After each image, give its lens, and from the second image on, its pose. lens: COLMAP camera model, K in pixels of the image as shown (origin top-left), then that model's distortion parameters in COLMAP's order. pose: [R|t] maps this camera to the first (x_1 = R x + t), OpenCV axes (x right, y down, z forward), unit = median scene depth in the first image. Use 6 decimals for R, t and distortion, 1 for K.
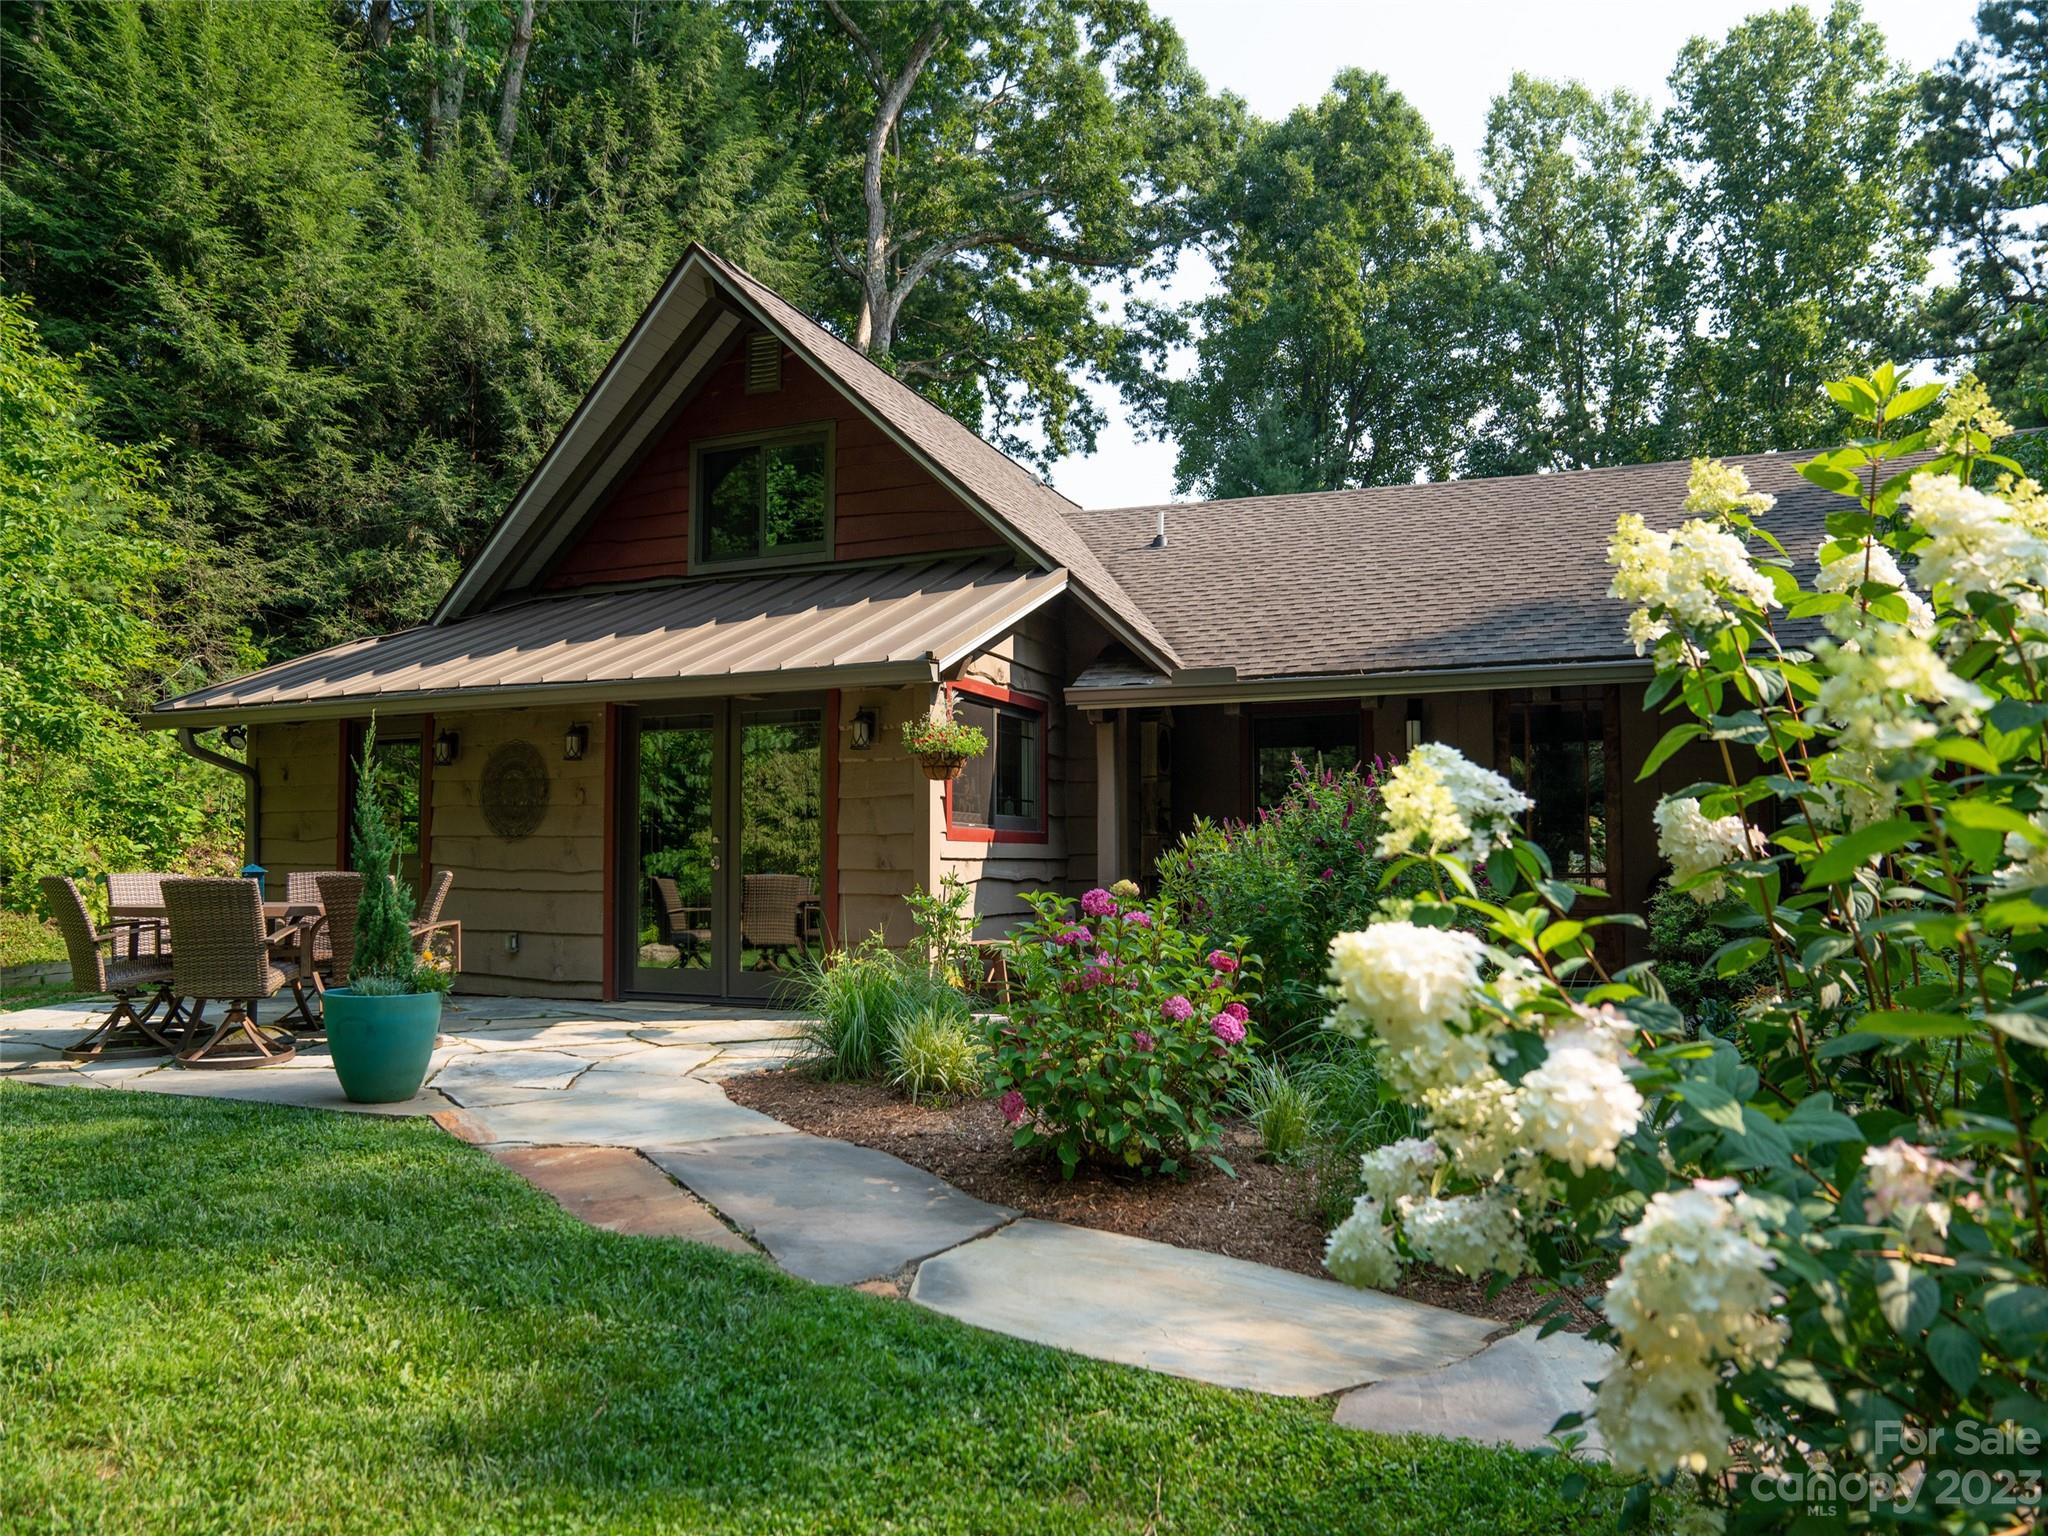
lens RADIAL K [[1419.7, 0, 1024.0], [0, 1419.7, 768.0], [0, 0, 1]] dist [-0.095123, 0.069247]
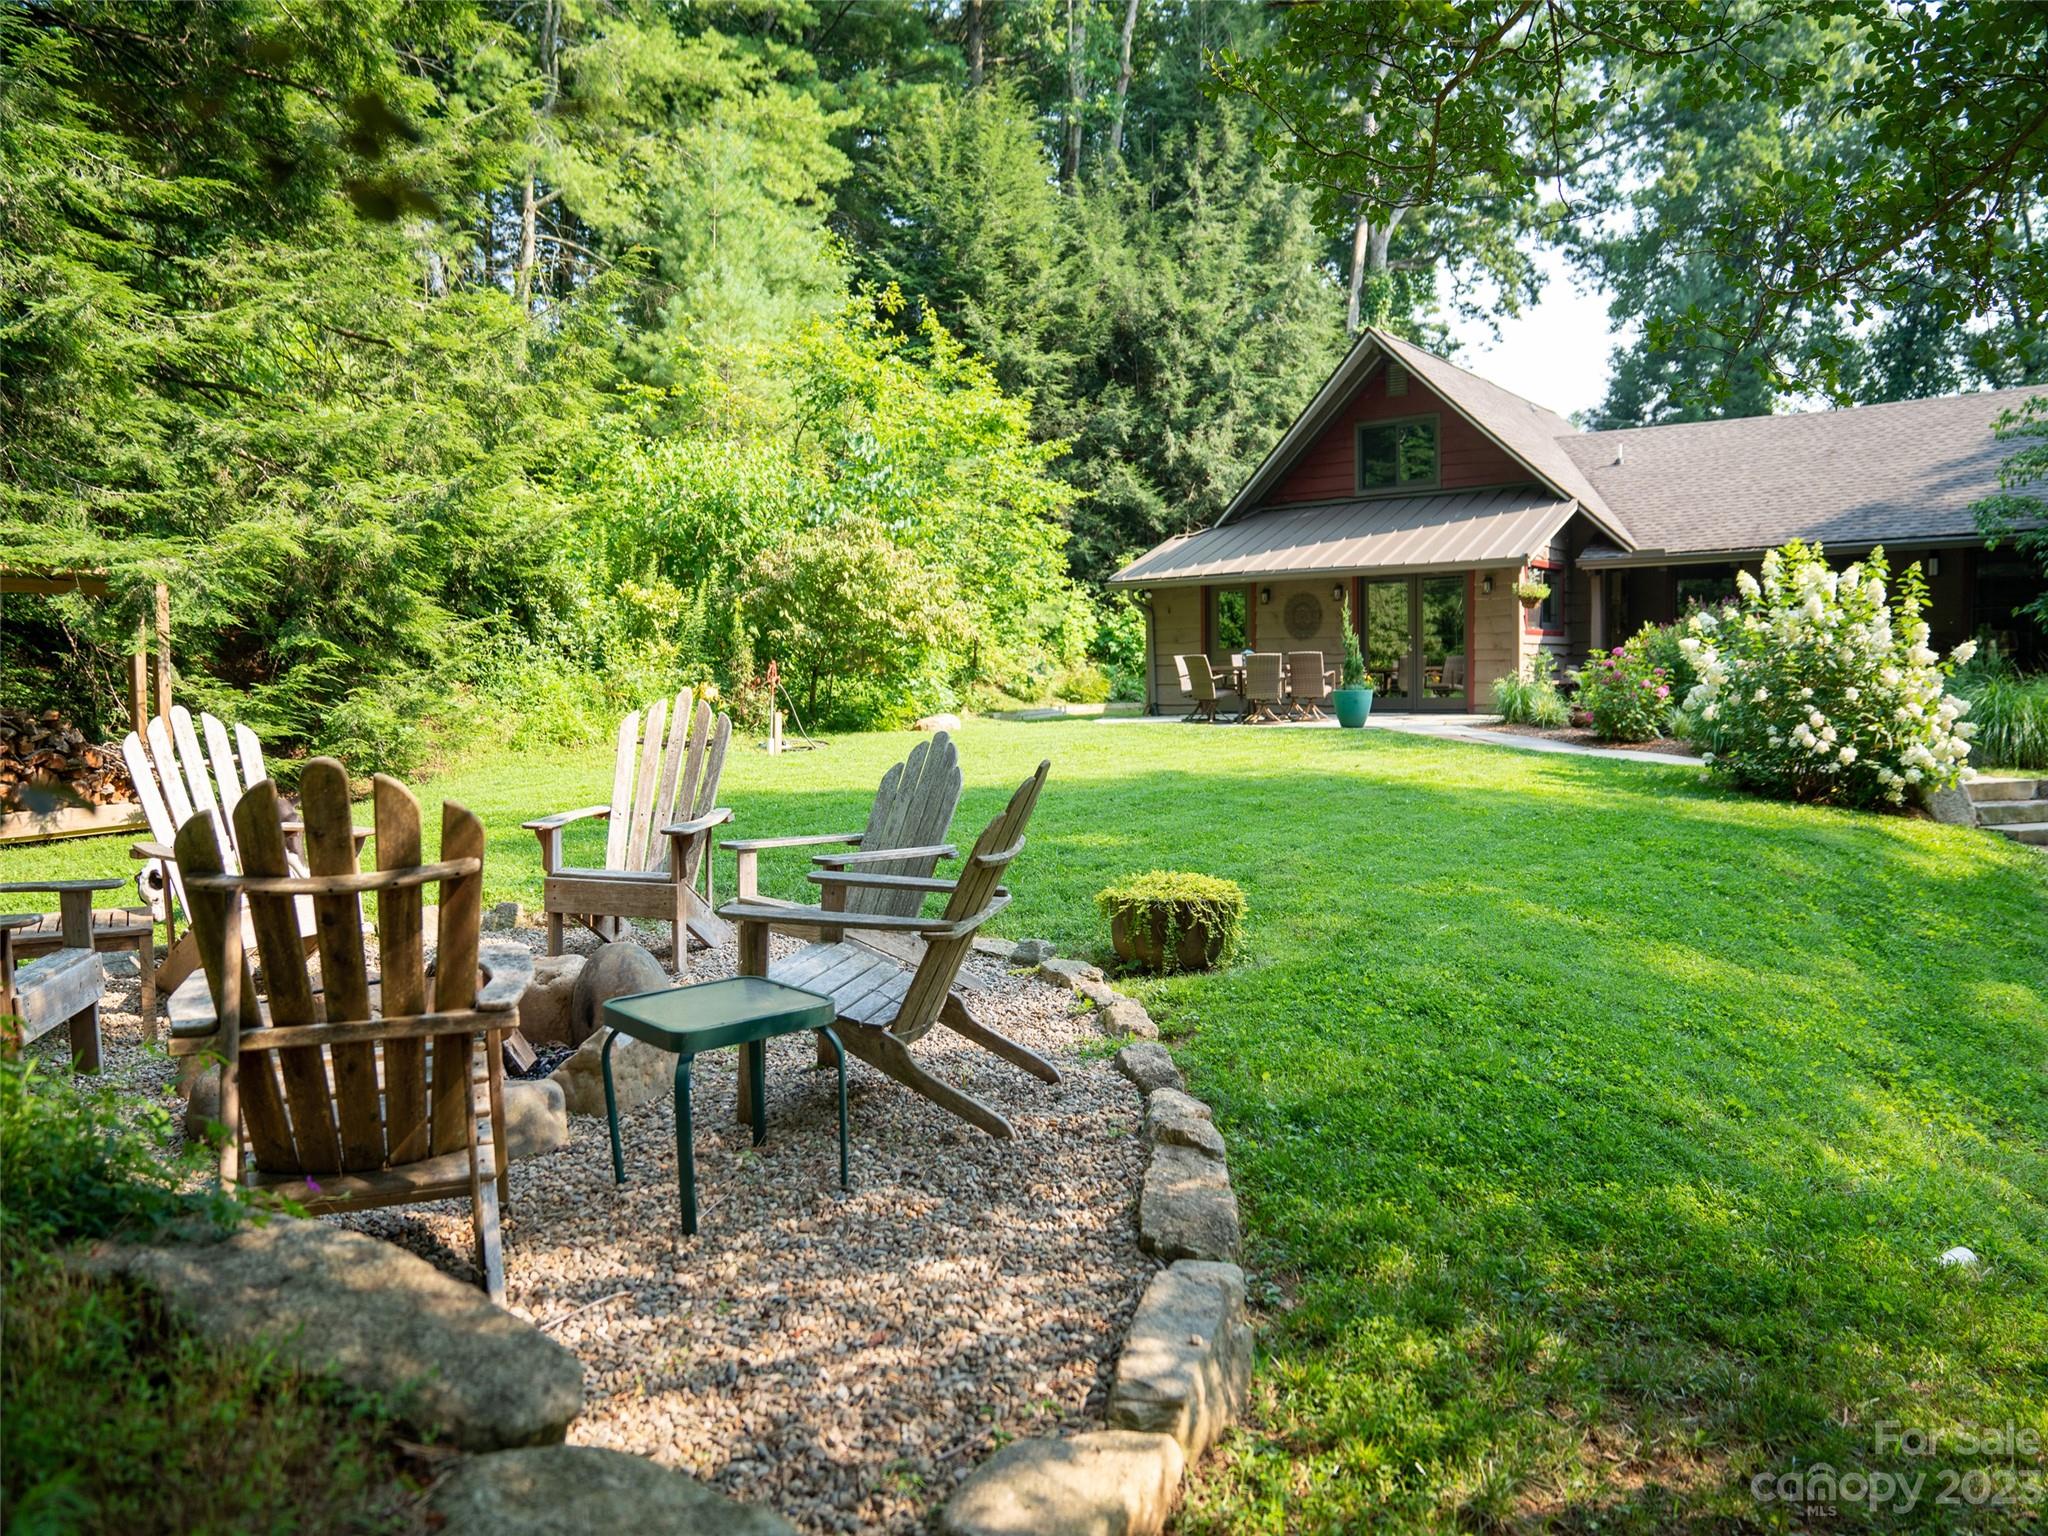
lens RADIAL K [[1419.7, 0, 1024.0], [0, 1419.7, 768.0], [0, 0, 1]] dist [-0.095123, 0.069247]
pose [[0.961421, 0.000019, -0.275082, -0.087197], [0.038670, 0.990060, 0.135222, -0.030083], [0.272350, -0.140642, 0.951864, -0.566396]]
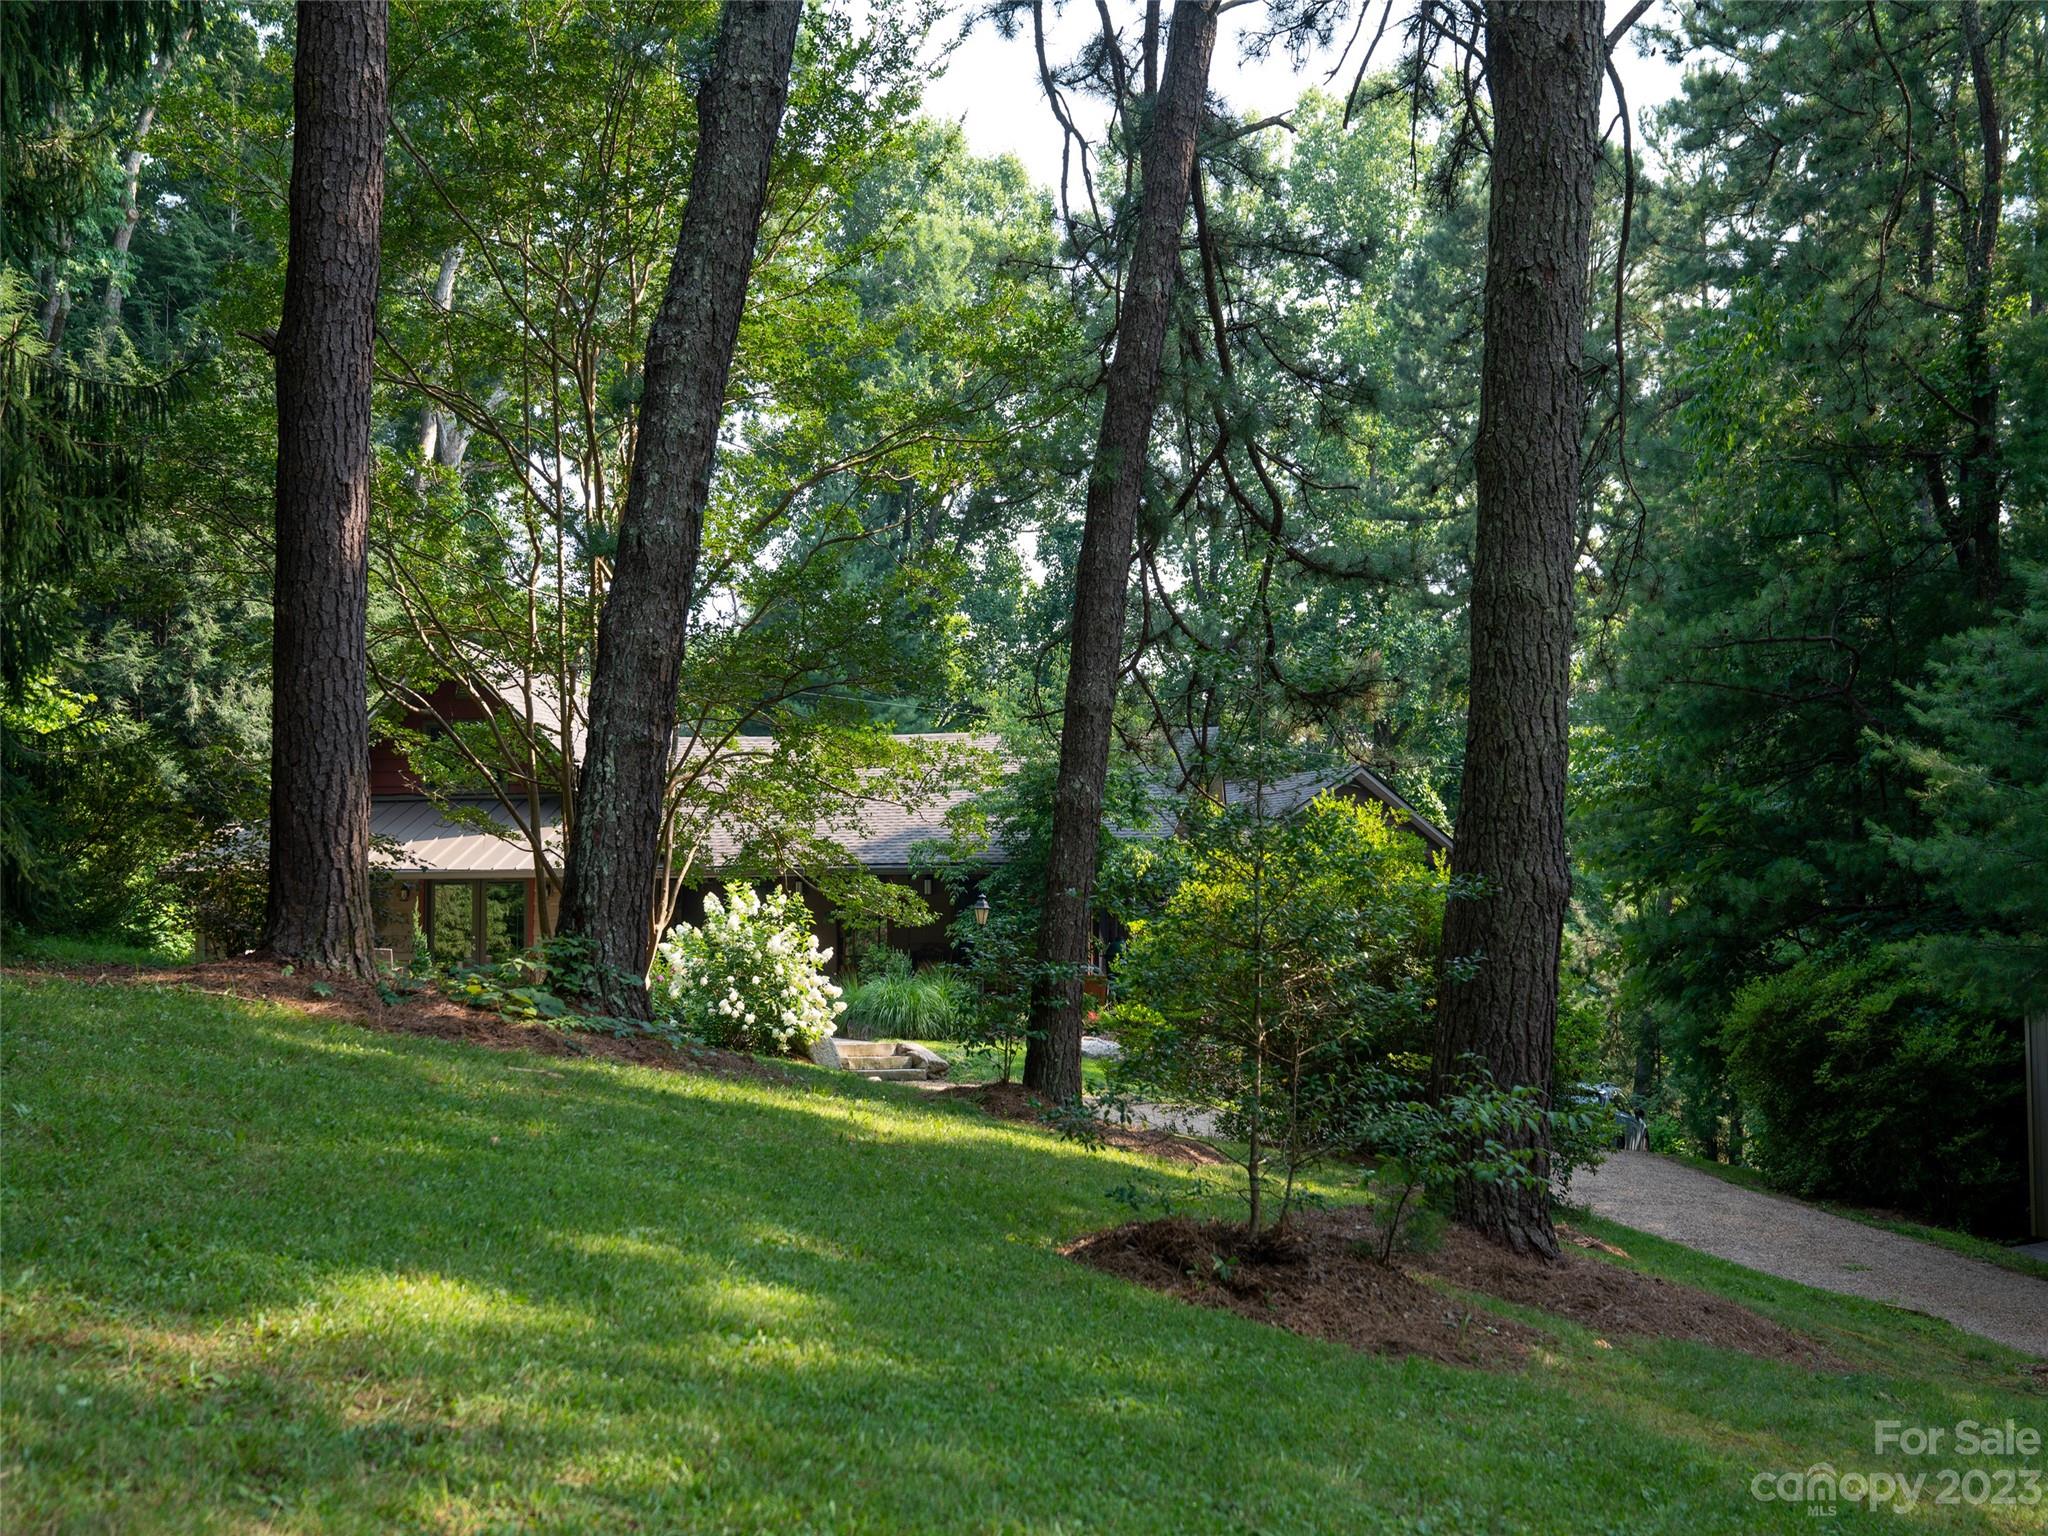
lens RADIAL K [[2821.4, 0, 1024.0], [0, 2821.4, 768.0], [0, 0, 1]] dist [0.282091, 0.004707]
pose [[0.985430, 0.013699, 0.169527, -0.055888], [-0.012699, 0.999895, -0.006984, -0.094915], [-0.169605, 0.004730, 0.985501, -1.739699]]
